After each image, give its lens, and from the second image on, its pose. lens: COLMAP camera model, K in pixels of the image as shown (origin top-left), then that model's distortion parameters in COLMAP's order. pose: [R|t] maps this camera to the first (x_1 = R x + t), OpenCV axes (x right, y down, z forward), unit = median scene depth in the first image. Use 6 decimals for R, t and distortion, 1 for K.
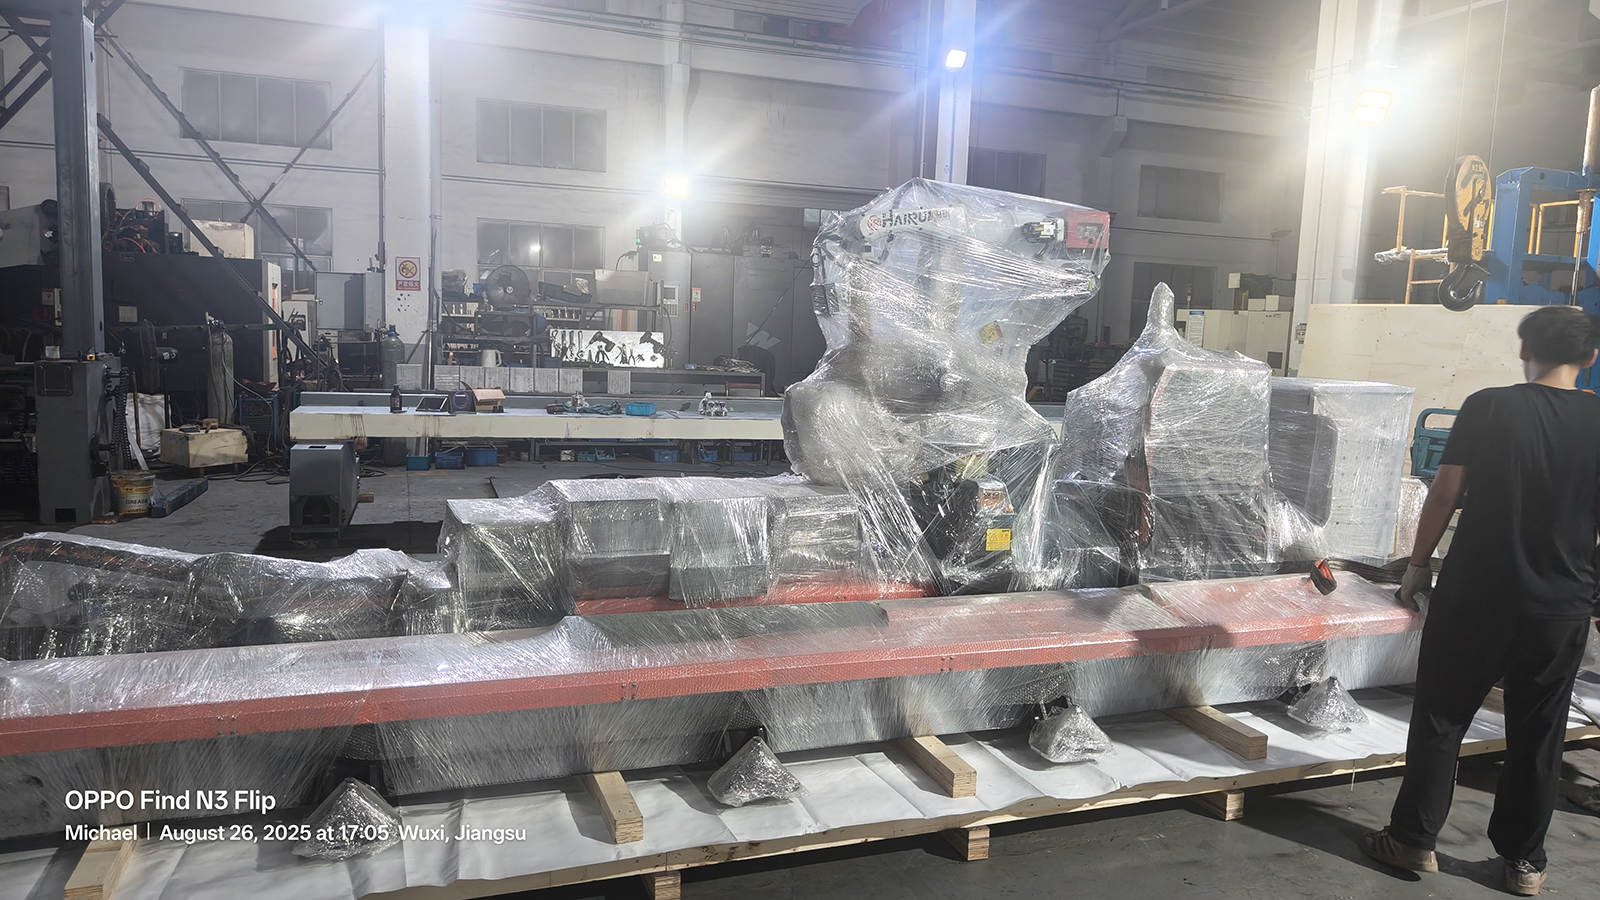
lens RADIAL K [[1144.9, 0, 808.9], [0, 1144.9, 454.9], [0, 0, 1]] dist [0.012585, -0.002679]
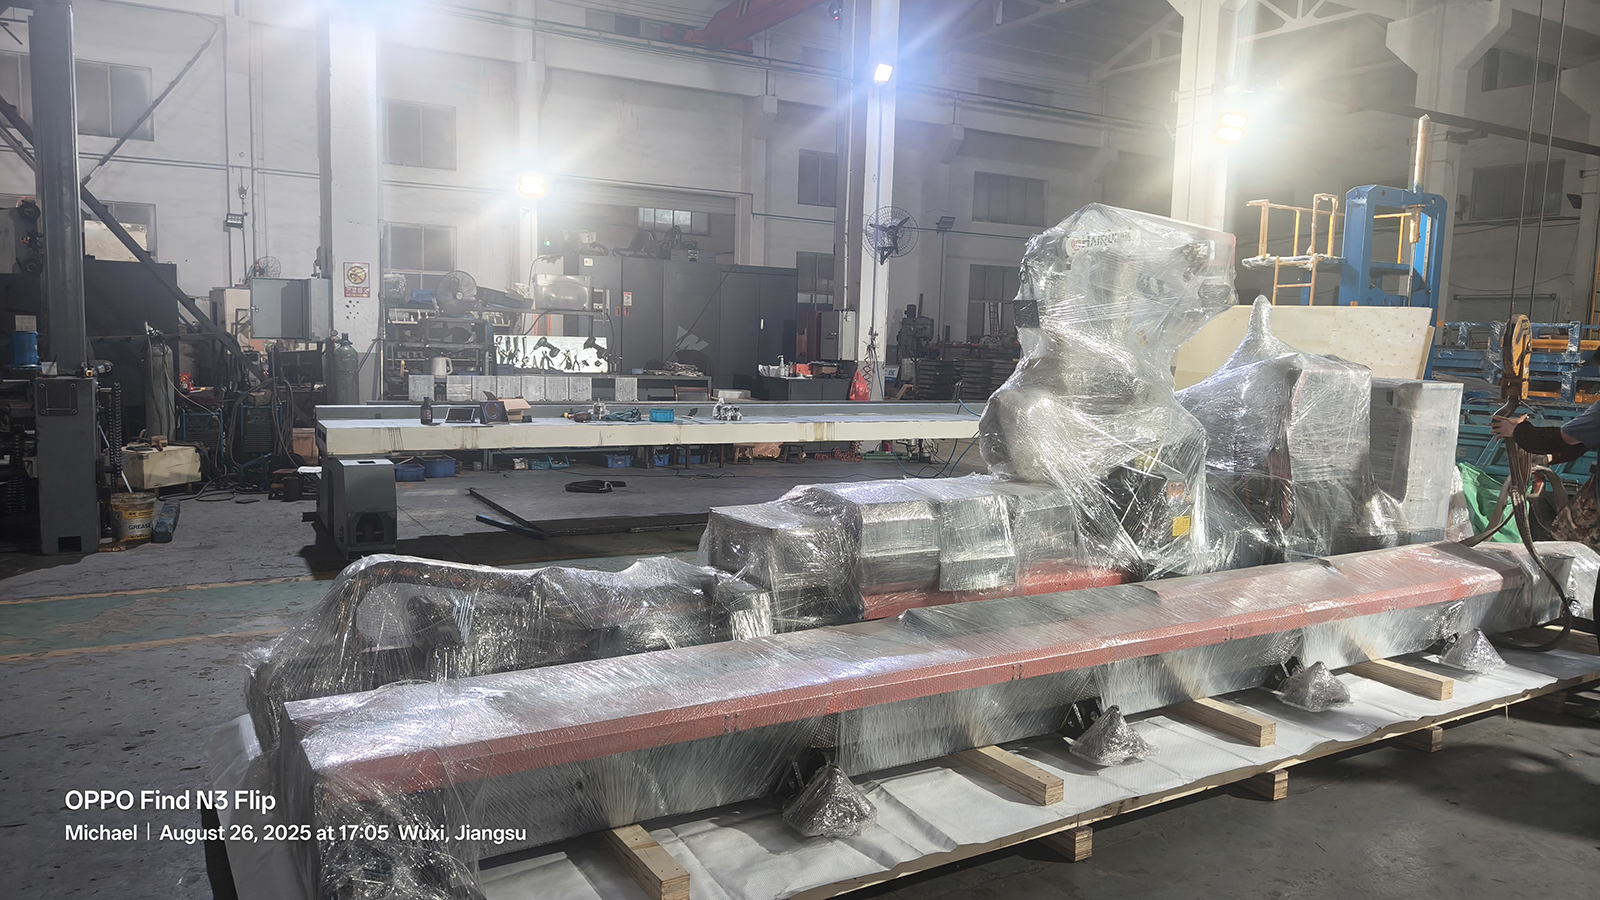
lens RADIAL K [[1144.9, 0, 808.9], [0, 1144.9, 454.9], [0, 0, 1]] dist [0.012585, -0.002679]
pose [[0.982338, -0.029387, 0.184792, -0.166922], [0.029003, 0.999568, 0.004782, -0.004789], [-0.184853, 0.000662, 0.982766, -0.017847]]
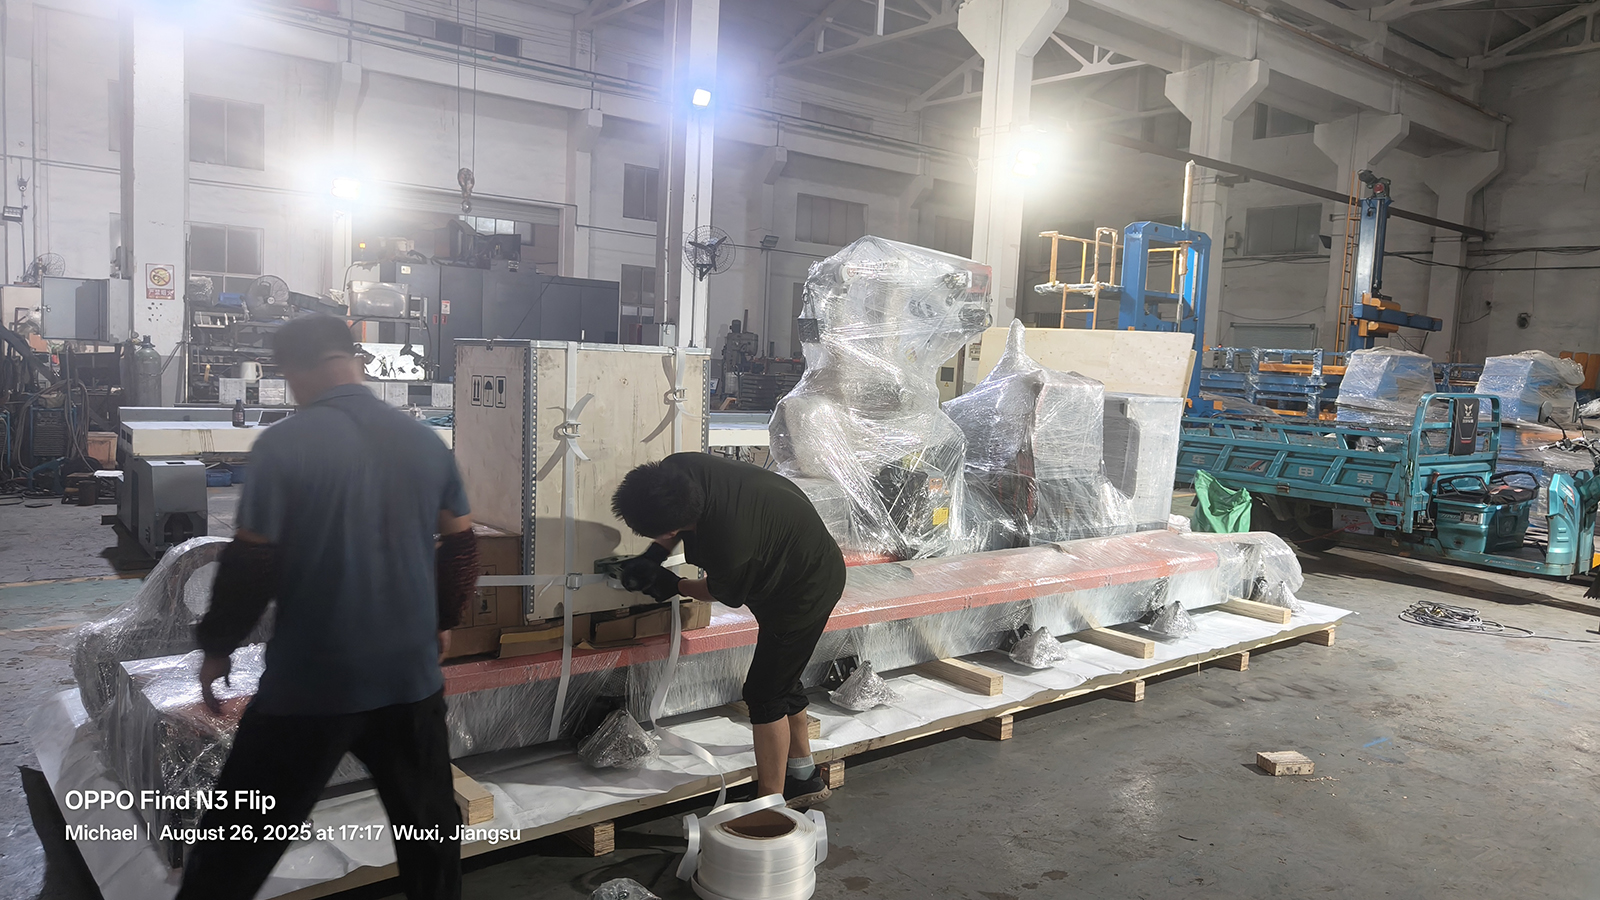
lens RADIAL K [[1152.7, 0, 811.6], [0, 1152.7, 444.9], [0, 0, 1]] dist [0.010040, -0.002840]
pose [[0.943478, -0.018740, 0.330906, -0.168661], [0.024478, 0.999613, -0.013180, 0.002809], [-0.330531, 0.020535, 0.943572, -0.079340]]
